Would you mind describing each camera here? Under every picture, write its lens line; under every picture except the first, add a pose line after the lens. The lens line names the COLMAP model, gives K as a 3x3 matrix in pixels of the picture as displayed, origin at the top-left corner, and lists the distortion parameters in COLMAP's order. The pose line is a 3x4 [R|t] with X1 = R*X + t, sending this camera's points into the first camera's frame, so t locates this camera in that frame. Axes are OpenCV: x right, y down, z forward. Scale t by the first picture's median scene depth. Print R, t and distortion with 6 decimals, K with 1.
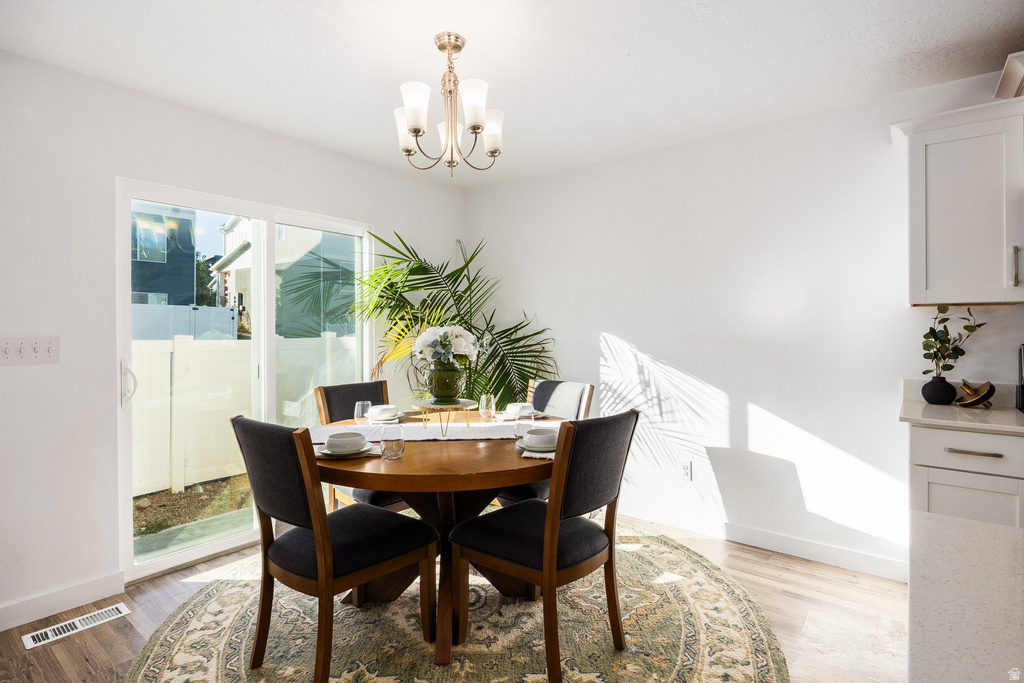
lens RADIAL K [[510.7, 0, 525.8], [0, 510.7, 329.7], [0, 0, 1]] dist [-0.014572, 0.000735]
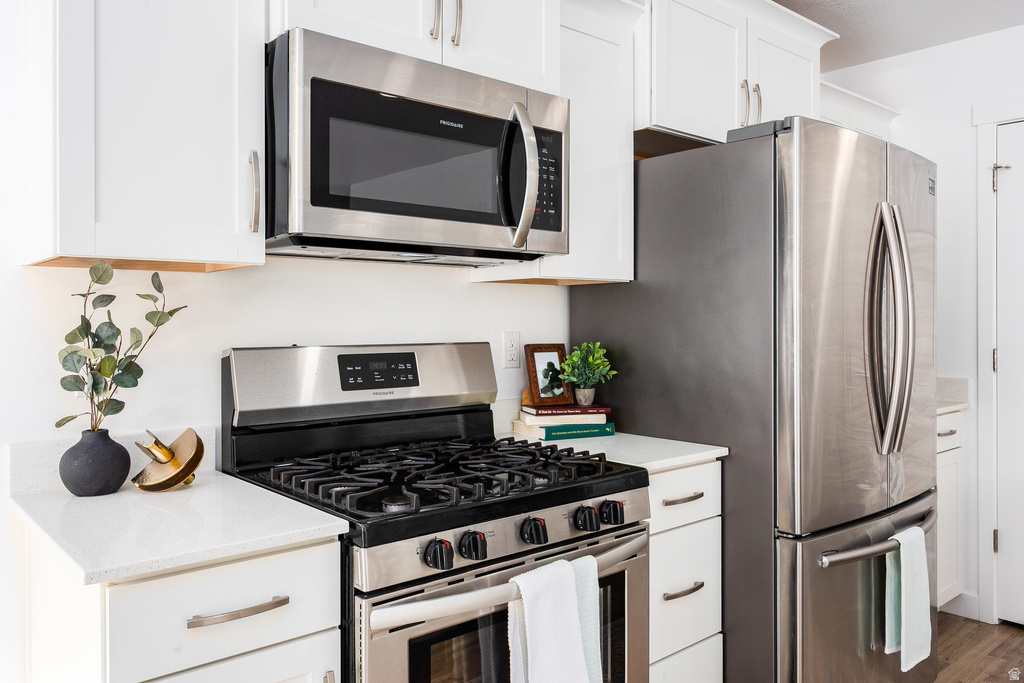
lens RADIAL K [[774.8, 0, 505.9], [0, 774.8, 323.8], [0, 0, 1]] dist [0.003472, -0.003394]
pose [[0.194282, -0.002648, 0.980942, 0.234437], [-0.000044, 0.999996, 0.002708, 0.000384], [-0.980946, -0.000569, 0.194281, 0.524409]]
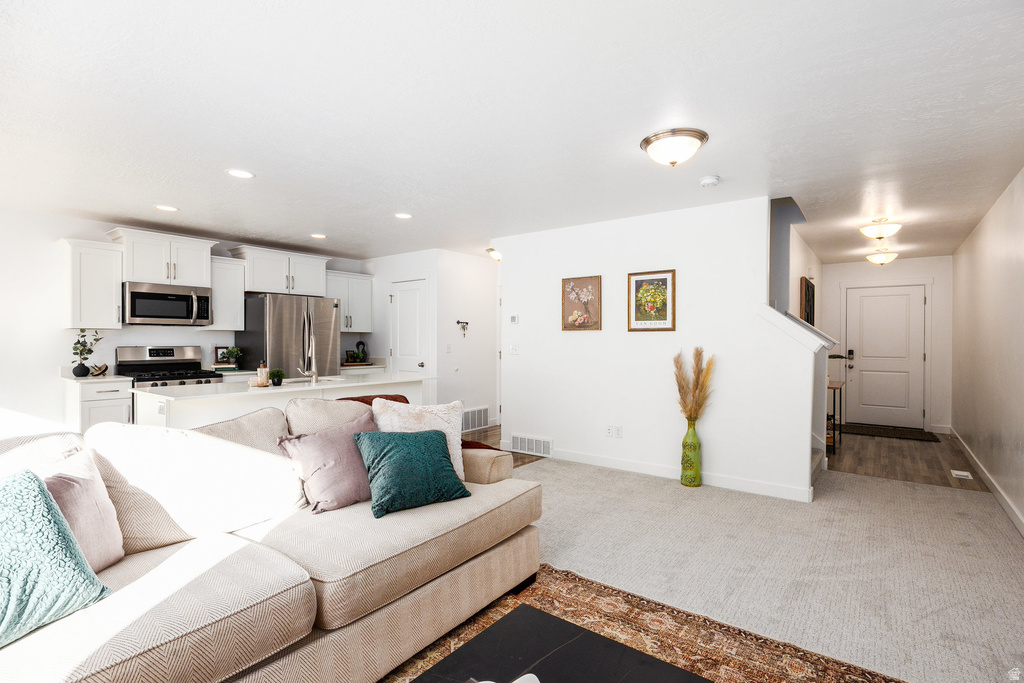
lens RADIAL K [[493.8, 0, 516.4], [0, 493.8, 345.6], [0, 0, 1]] dist [-0.005790, -0.001773]
pose [[-0.007184, -0.011171, 0.999912, -1.197755], [-0.002346, 0.999935, 0.011154, -0.006336], [-0.999971, -0.002266, -0.007209, -0.761865]]
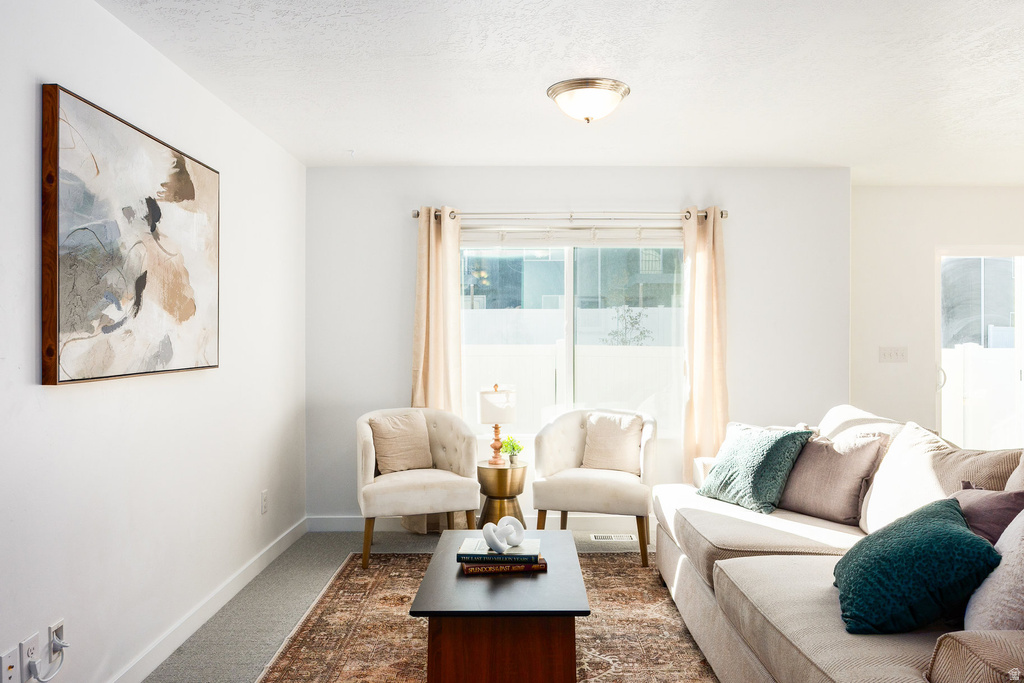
lens RADIAL K [[734.2, 0, 511.1], [0, 734.2, 338.6], [0, 0, 1]] dist [-0.014348, -0.002380]
pose [[0.604723, 0.004452, -0.796423, 0.216287], [0.001031, 0.999979, 0.006372, -0.031129], [0.796435, -0.004674, 0.604706, -1.491953]]
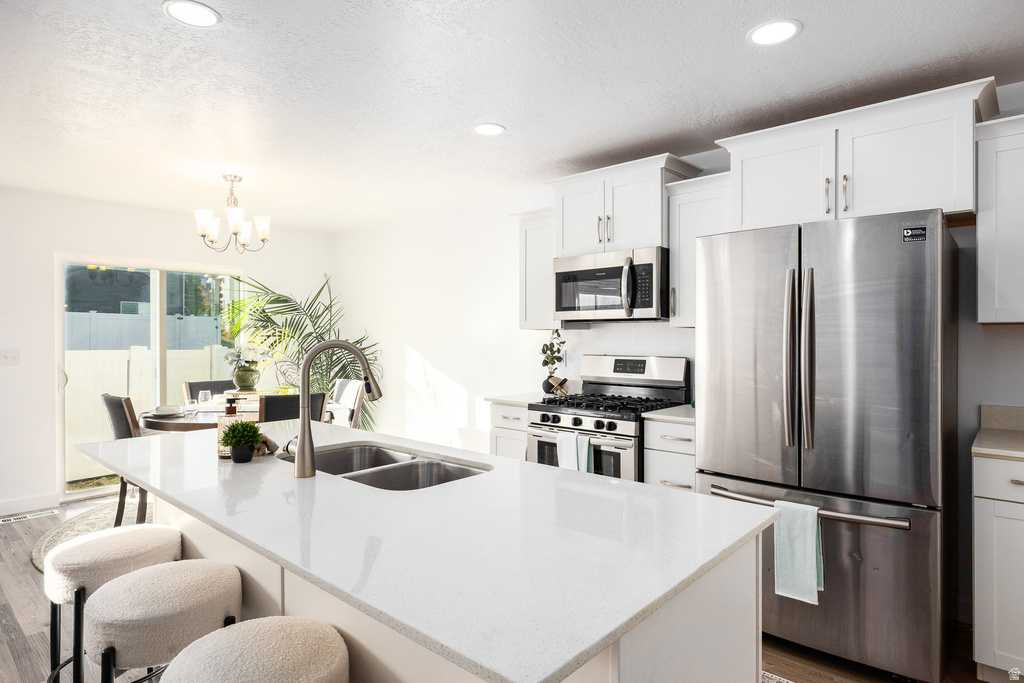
lens RADIAL K [[565.0, 0, 520.0], [0, 565.0, 340.0], [0, 0, 1]] dist [-0.006190, -0.000165]
pose [[0.997990, -0.001186, -0.063366, 0.833488], [0.001584, 0.999979, 0.006236, -0.028536], [0.063357, -0.006324, 0.997971, -0.740635]]
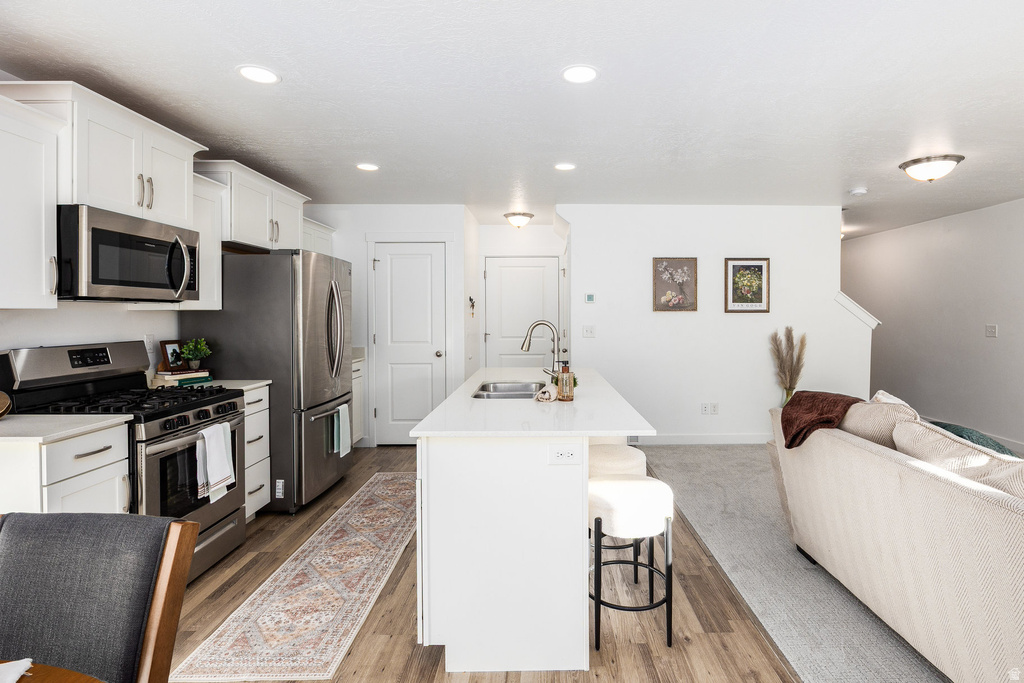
lens RADIAL K [[518.1, 0, 555.6], [0, 518.1, 316.9], [0, 0, 1]] dist [-0.006416, -0.000782]
pose [[-0.631889, -0.003879, 0.775049, -0.468793], [0.001626, 0.999979, 0.006330, -0.039393], [-0.775057, 0.005260, -0.631870, 0.745639]]
